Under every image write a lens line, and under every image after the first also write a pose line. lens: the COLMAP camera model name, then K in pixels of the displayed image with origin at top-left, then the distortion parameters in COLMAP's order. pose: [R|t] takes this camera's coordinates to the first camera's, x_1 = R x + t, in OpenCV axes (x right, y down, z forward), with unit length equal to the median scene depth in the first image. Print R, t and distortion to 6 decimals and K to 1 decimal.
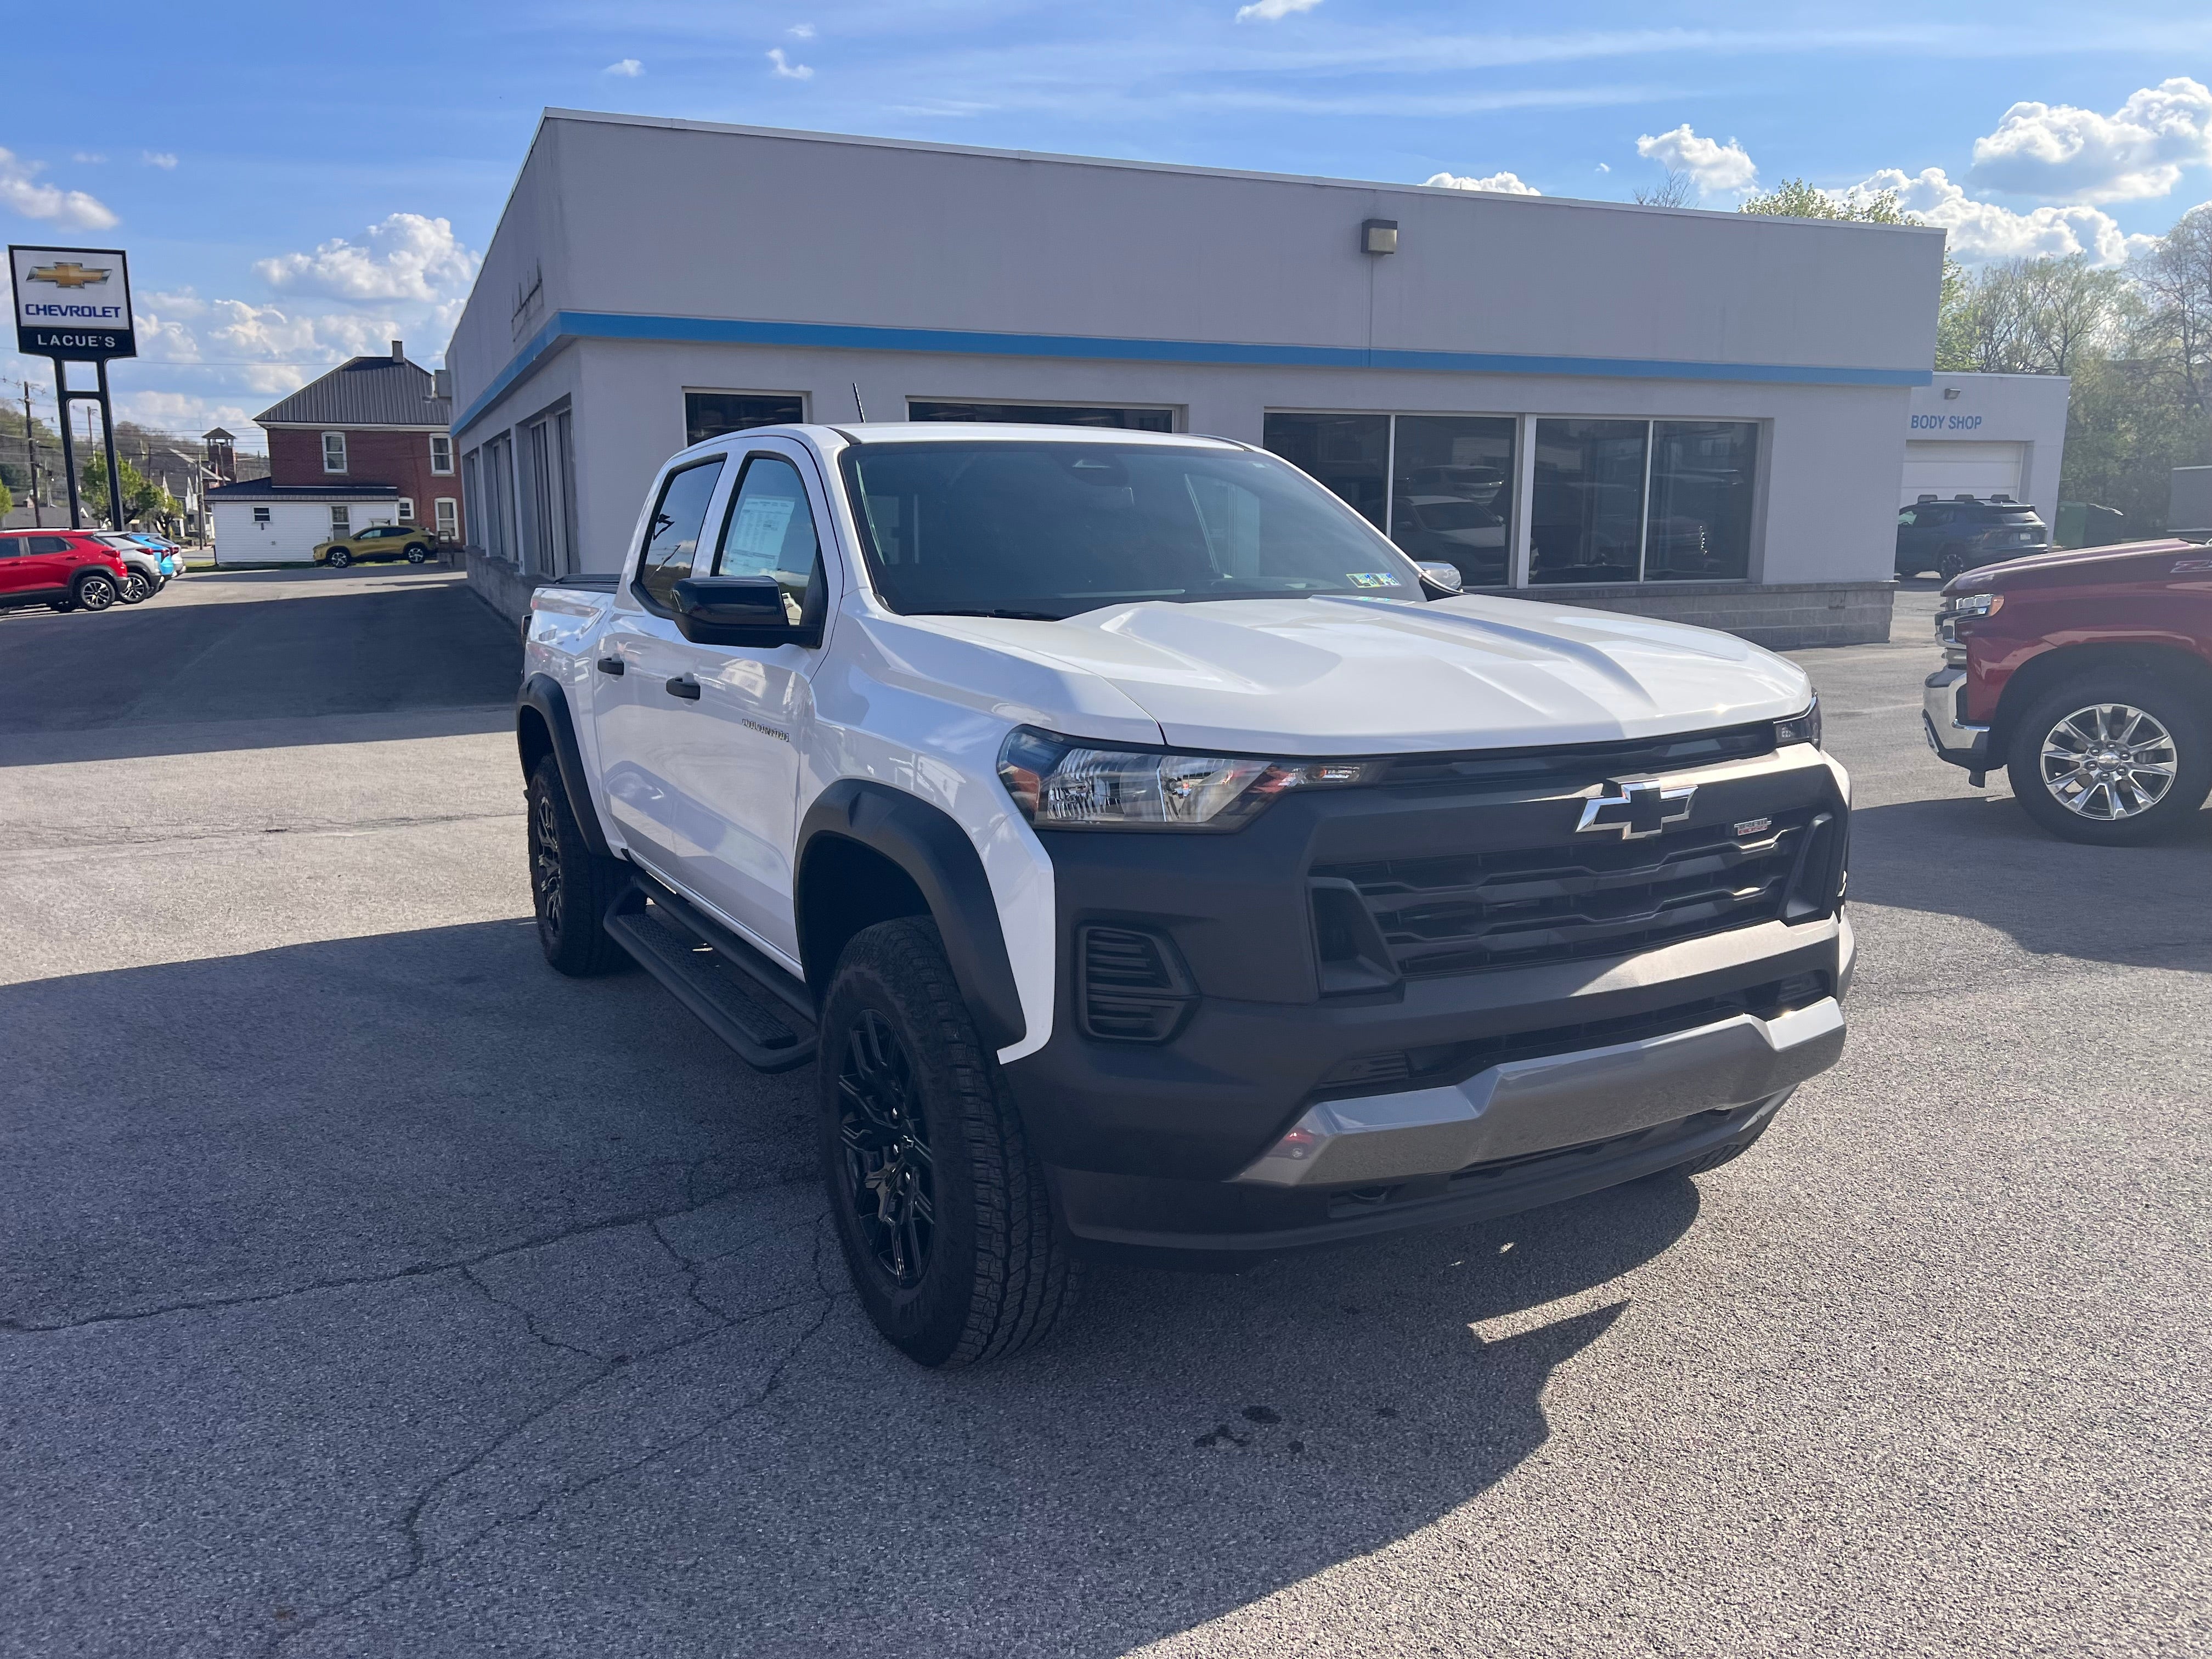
lens RADIAL K [[1668.6, 0, 1106.0], [0, 1668.6, 829.5], [0, 0, 1]] dist [0.048467, -0.047502]
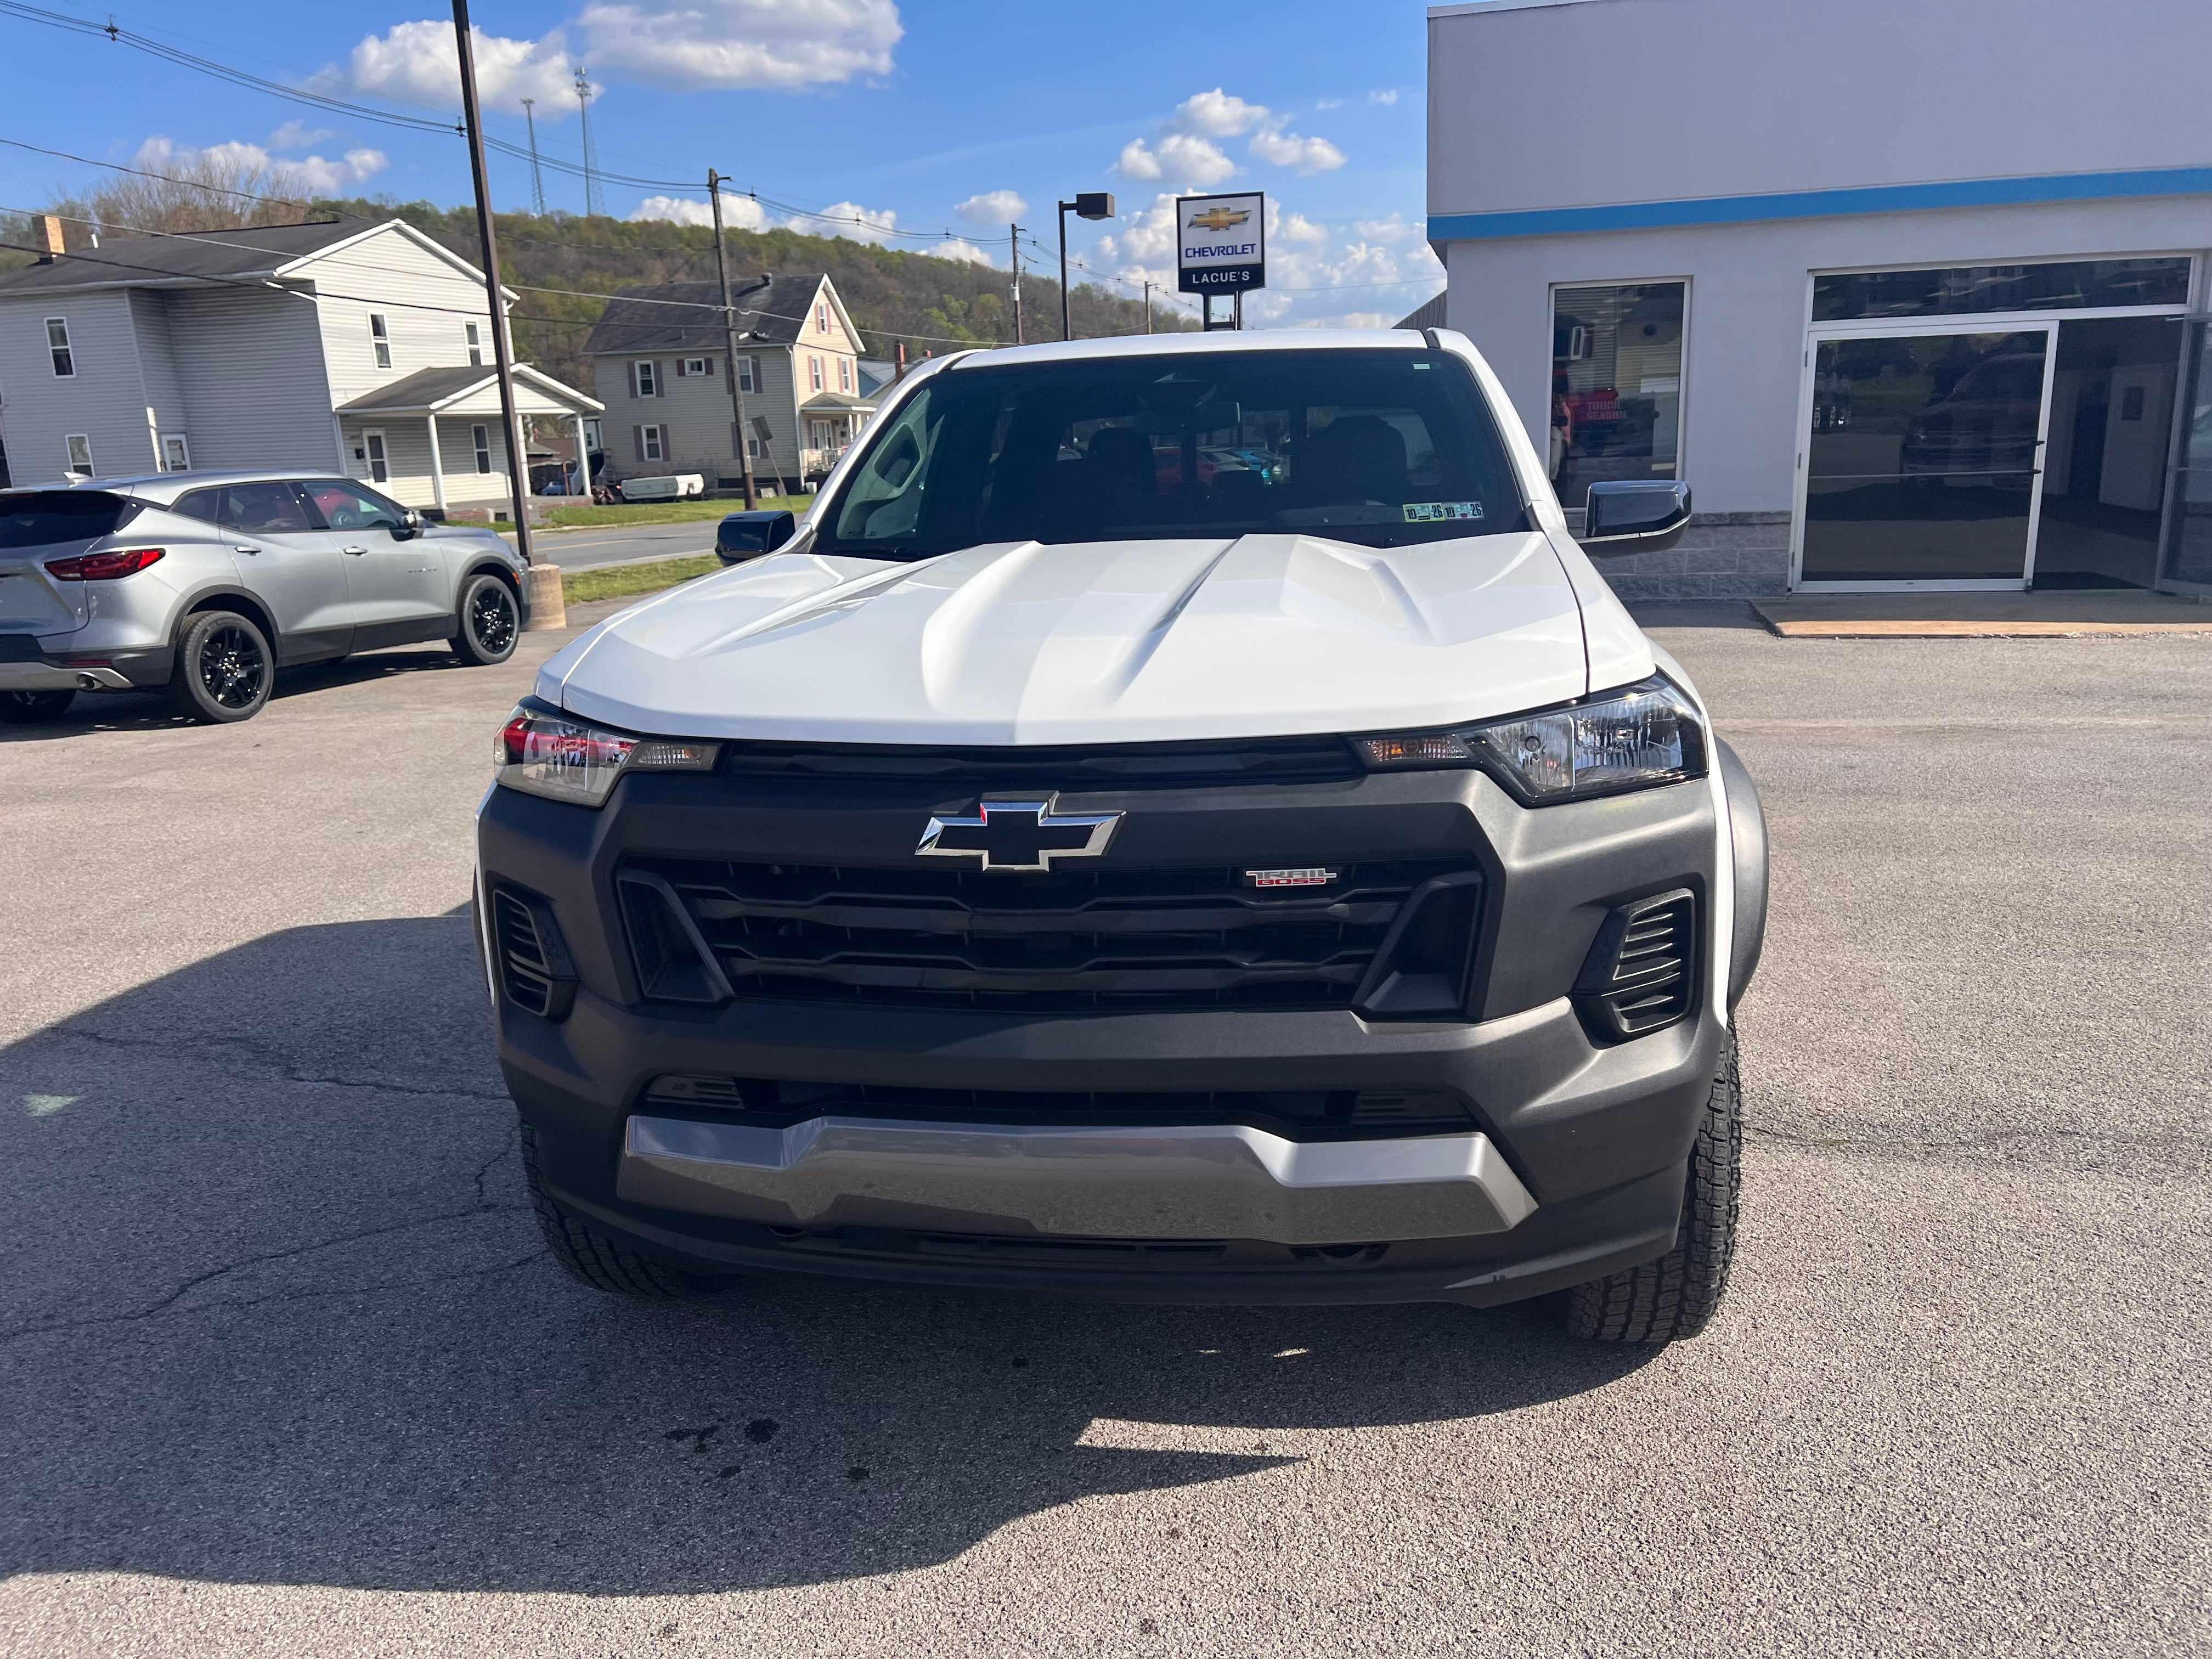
lens RADIAL K [[1667.9, 0, 1111.2], [0, 1667.9, 834.0], [0, 0, 1]] dist [0.042935, -0.037685]
pose [[0.795423, 0.117251, -0.594605, 0.340078], [-0.080271, 0.992846, 0.088399, -0.035312], [0.600716, -0.022585, 0.799144, 0.167893]]
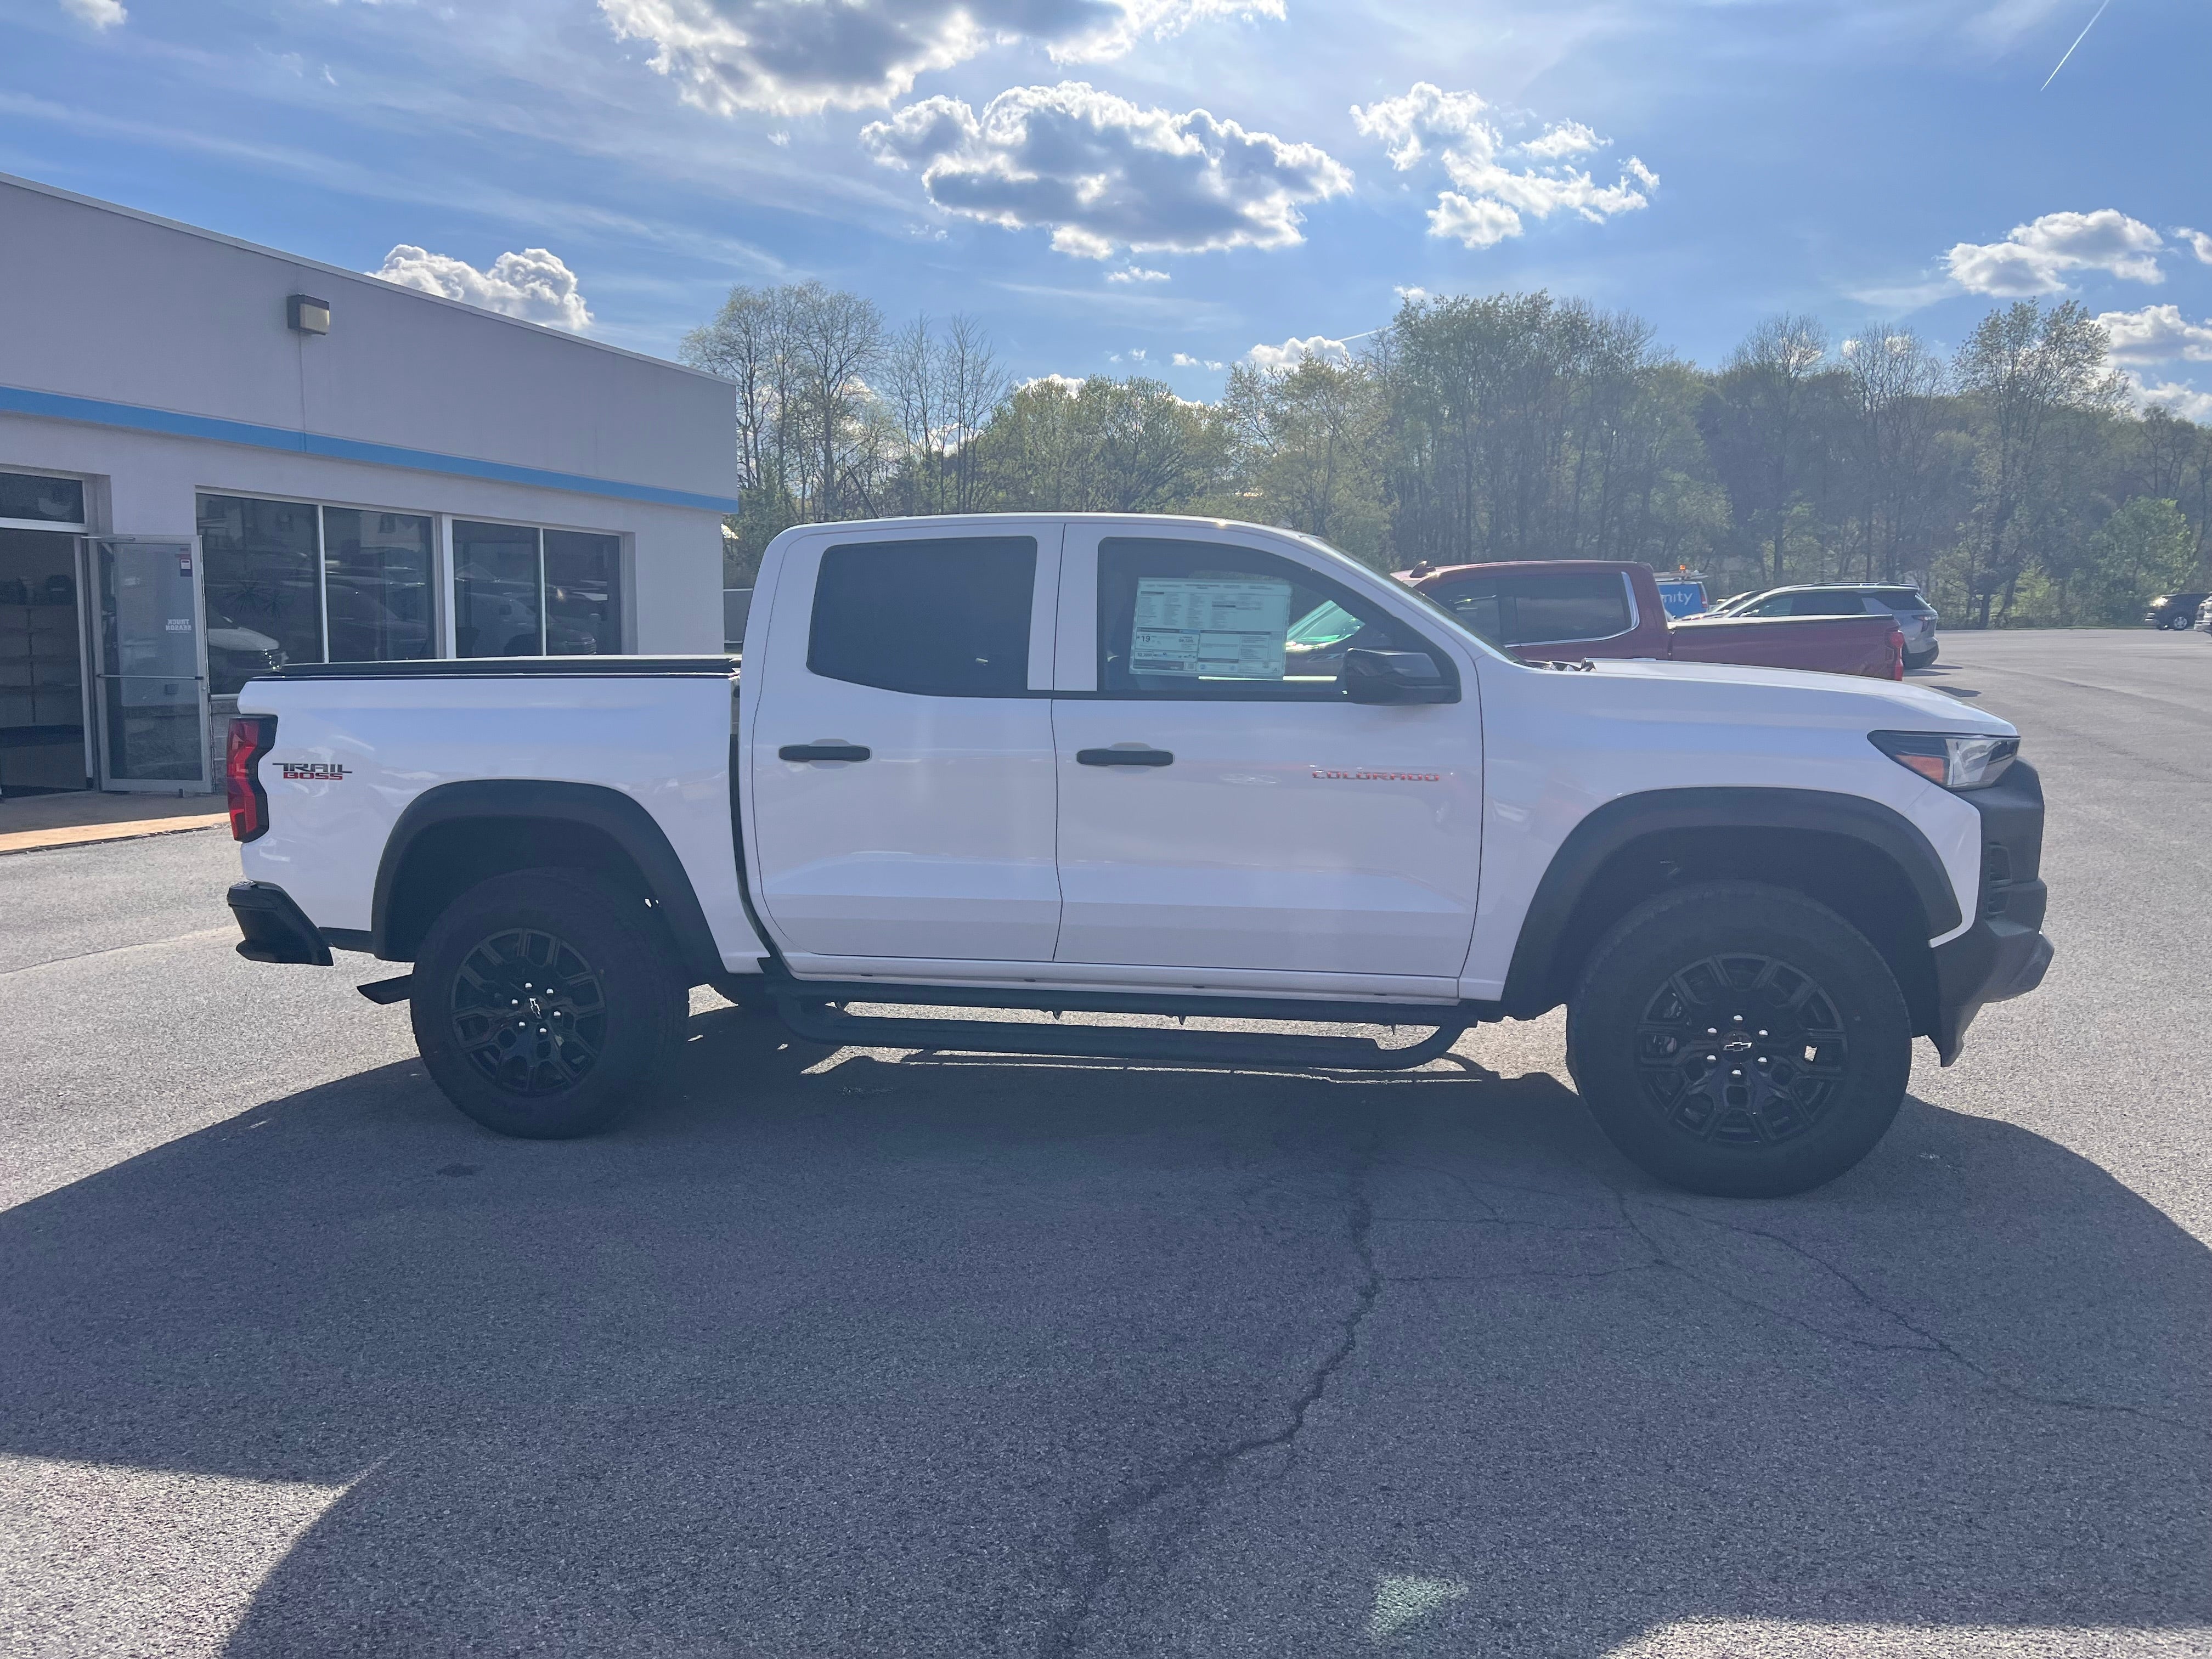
lens RADIAL K [[1668.9, 0, 1120.9], [0, 1668.9, 836.7], [0, 0, 1]] dist [0.053637, -0.059112]
pose [[0.650264, -0.083043, 0.755156, -0.713896], [0.128527, 0.991705, -0.001619, -0.023164], [-0.748758, 0.098111, 0.655543, 0.219821]]
